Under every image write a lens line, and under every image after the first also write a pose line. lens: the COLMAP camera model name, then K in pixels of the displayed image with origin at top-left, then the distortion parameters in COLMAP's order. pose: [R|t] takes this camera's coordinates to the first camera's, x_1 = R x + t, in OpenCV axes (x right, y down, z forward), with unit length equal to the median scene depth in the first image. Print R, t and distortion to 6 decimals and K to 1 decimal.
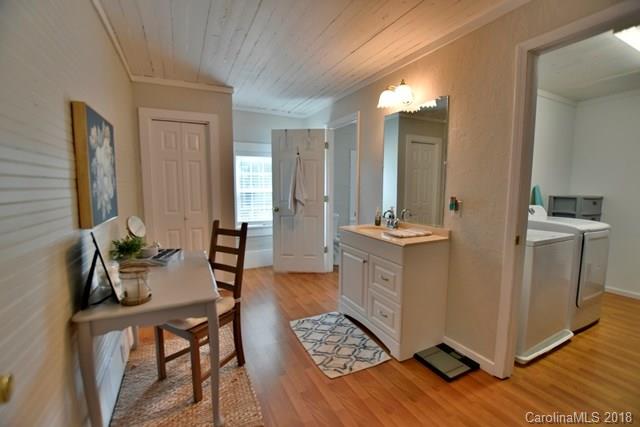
lens RADIAL K [[281.9, 0, 321.6], [0, 281.9, 214.2], [0, 0, 1]] dist [-0.027892, 0.000095]
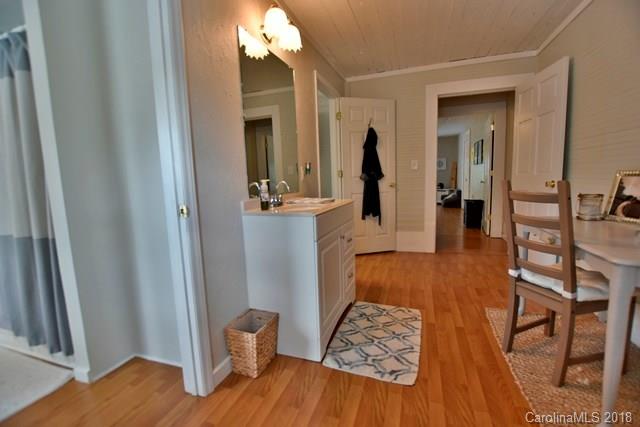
lens RADIAL K [[281.9, 0, 321.6], [0, 281.9, 214.2], [0, 0, 1]] dist [-0.027892, 0.000095]
pose [[-0.702202, -0.097028, 0.705336, -0.387574], [0.073466, 0.975508, 0.207333, -0.081337], [-0.708178, 0.197408, -0.677875, 1.624091]]
